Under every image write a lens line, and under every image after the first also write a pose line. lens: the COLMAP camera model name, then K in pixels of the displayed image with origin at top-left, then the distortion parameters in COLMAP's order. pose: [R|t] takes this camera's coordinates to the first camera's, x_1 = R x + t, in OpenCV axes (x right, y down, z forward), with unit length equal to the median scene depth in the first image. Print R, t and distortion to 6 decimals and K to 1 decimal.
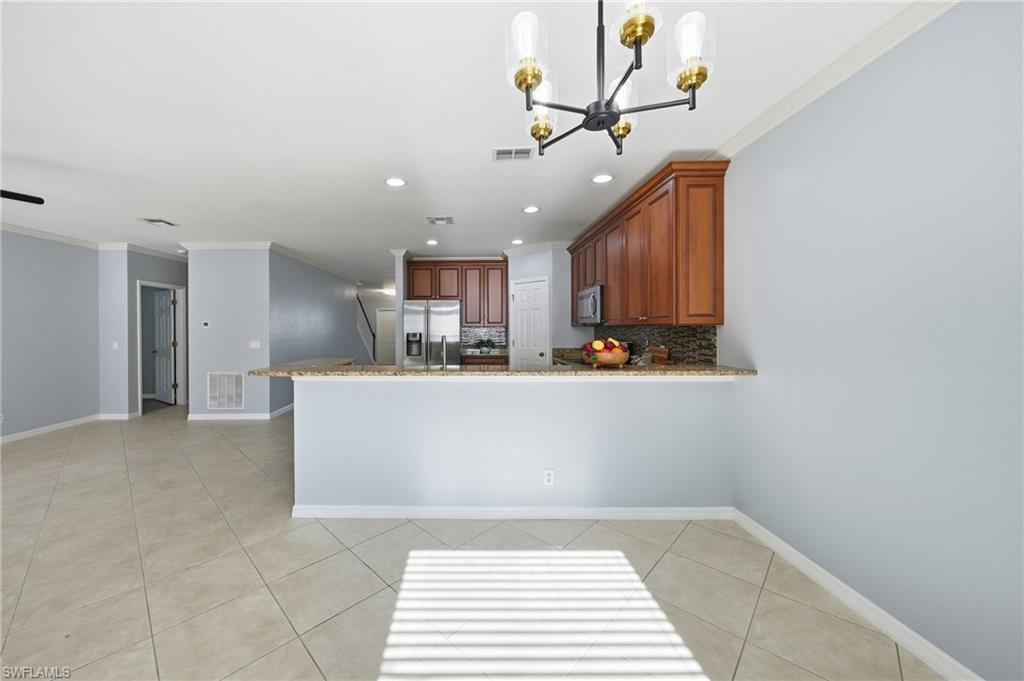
lens RADIAL K [[381.6, 0, 481.7], [0, 381.6, 328.8], [0, 0, 1]] dist [-0.002507, -0.000143]
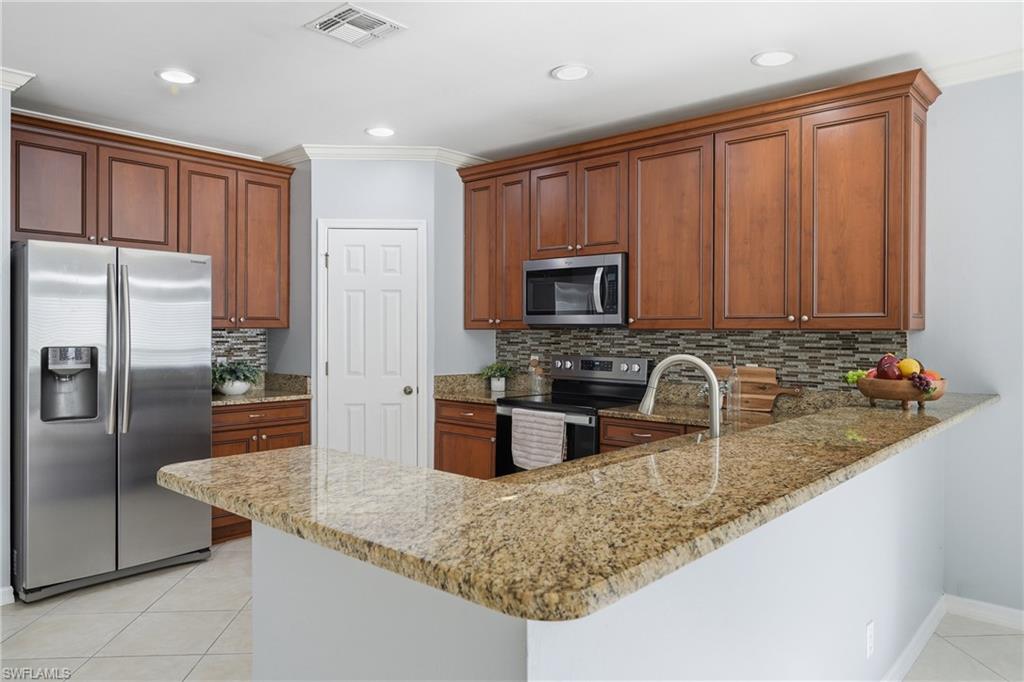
lens RADIAL K [[691.1, 0, 512.4], [0, 691.1, 339.0], [0, 0, 1]] dist [0.012070, 0.001370]
pose [[0.672075, -0.003779, 0.740473, -0.488625], [-0.003198, 0.999963, 0.008006, -0.001782], [-0.740476, -0.007749, 0.672038, 0.465590]]
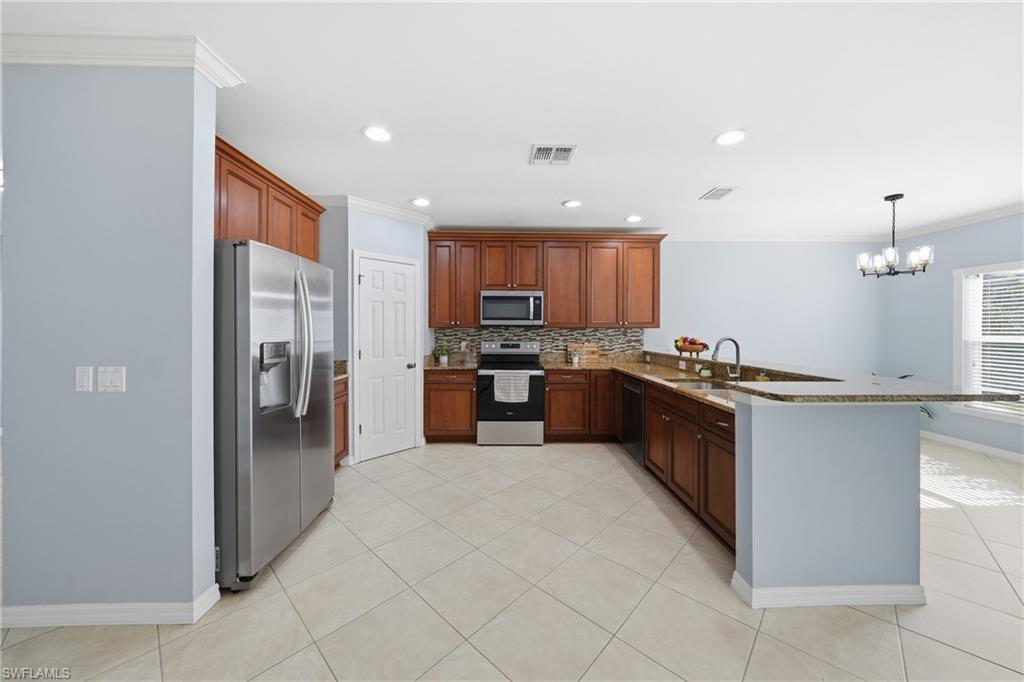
lens RADIAL K [[359.3, 0, 515.6], [0, 359.3, 331.8], [0, 0, 1]] dist [0.000220, 0.000173]
pose [[-0.025746, -0.002821, 0.999665, -0.698145], [0.001291, 0.999995, 0.002855, 0.000562], [-0.999668, 0.001364, -0.025742, 1.077490]]
